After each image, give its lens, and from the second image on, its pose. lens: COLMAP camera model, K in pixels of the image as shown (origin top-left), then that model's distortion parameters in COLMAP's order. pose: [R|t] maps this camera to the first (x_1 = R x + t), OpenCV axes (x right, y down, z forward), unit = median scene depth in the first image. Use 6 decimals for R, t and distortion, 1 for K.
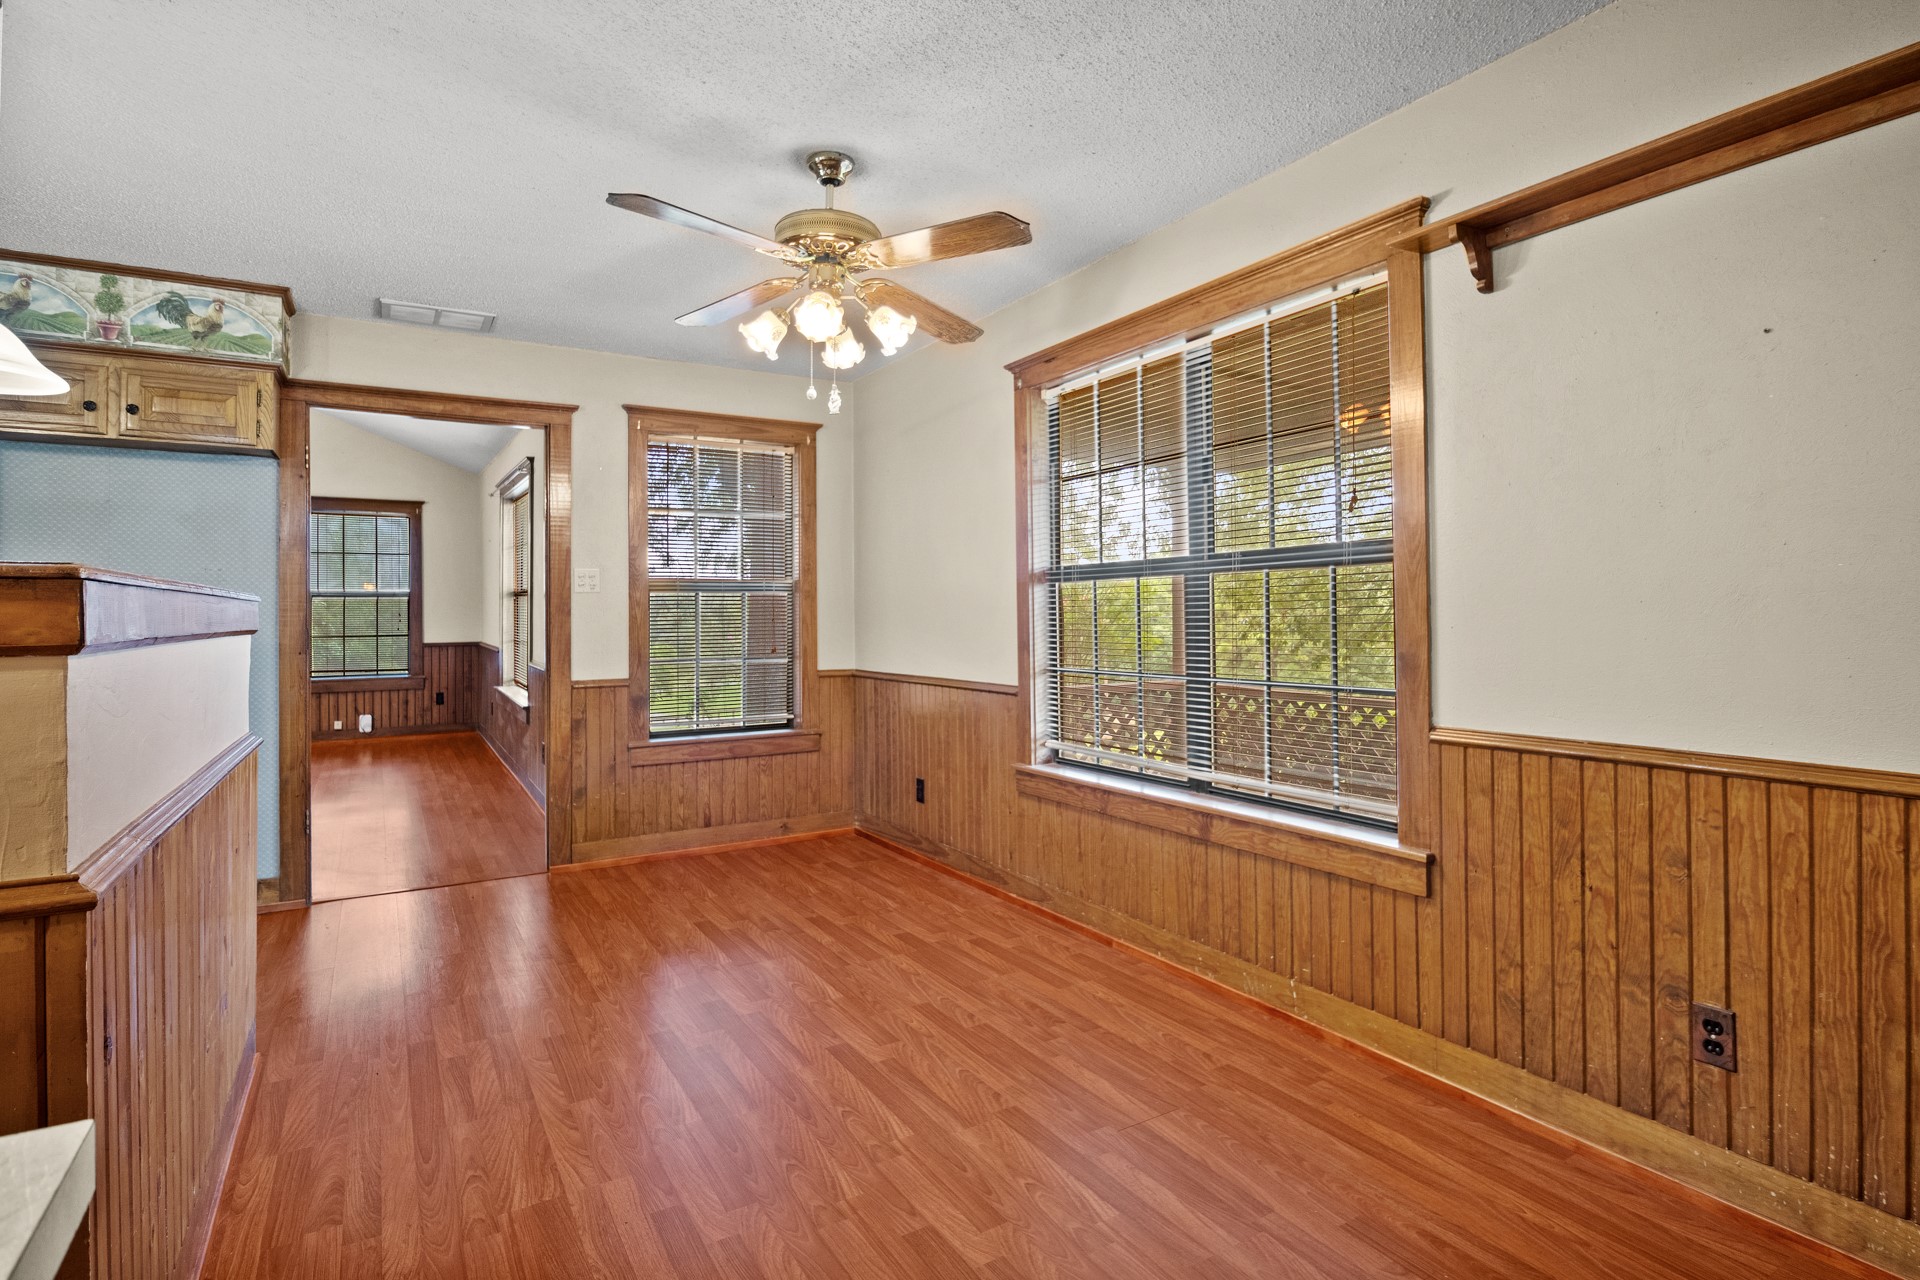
lens RADIAL K [[967.0, 0, 985.7], [0, 967.0, 604.0], [0, 0, 1]] dist [-0.009046, -0.000799]
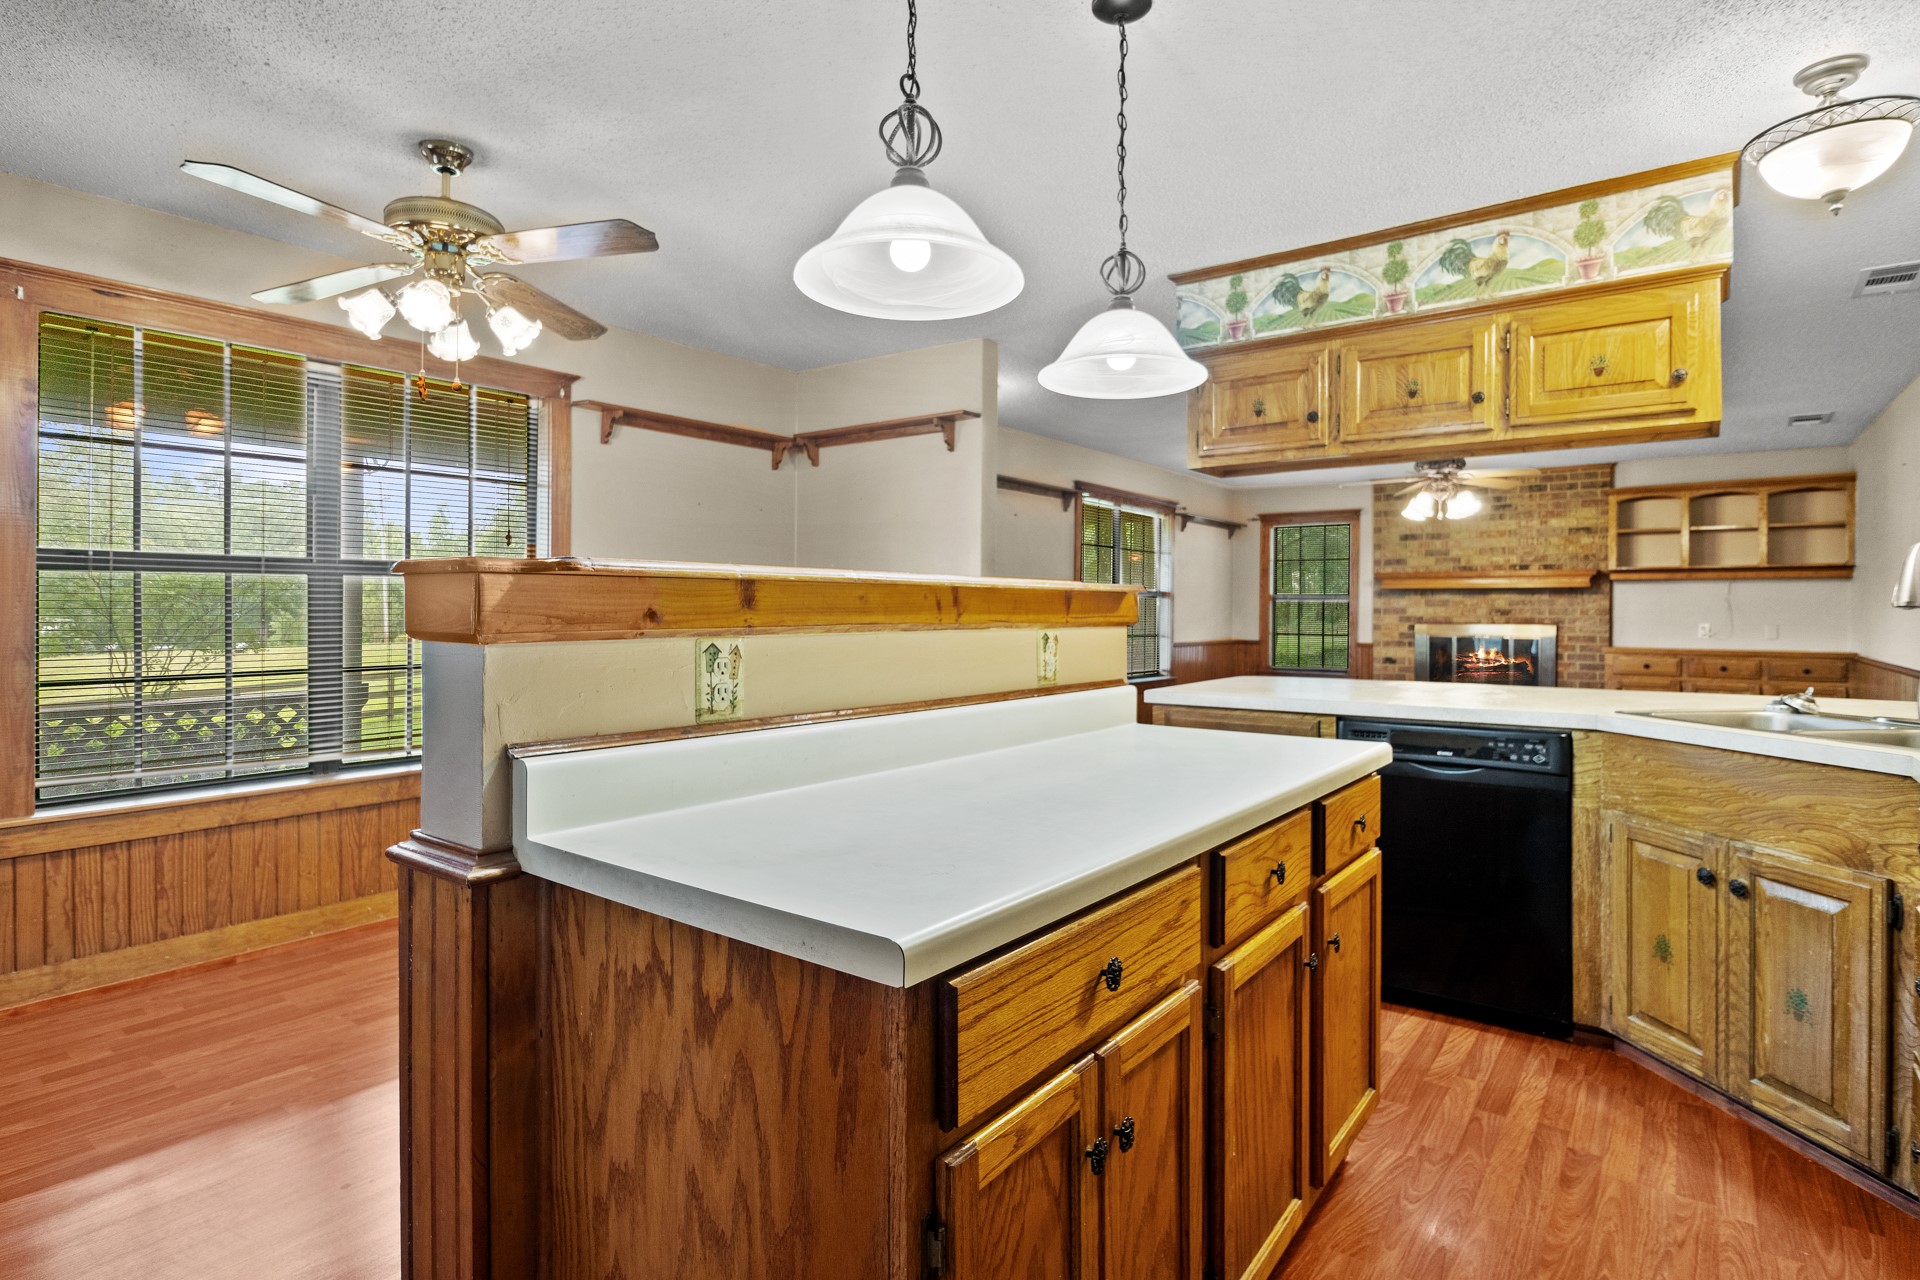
lens RADIAL K [[967.0, 0, 945.1], [0, 967.0, 608.4], [0, 0, 1]] dist [-0.009046, -0.000799]
pose [[-0.340333, 0.008595, 0.940266, -0.830561], [-0.009855, 0.999871, -0.012707, 0.011628], [-0.940253, -0.013591, -0.340204, 0.565238]]
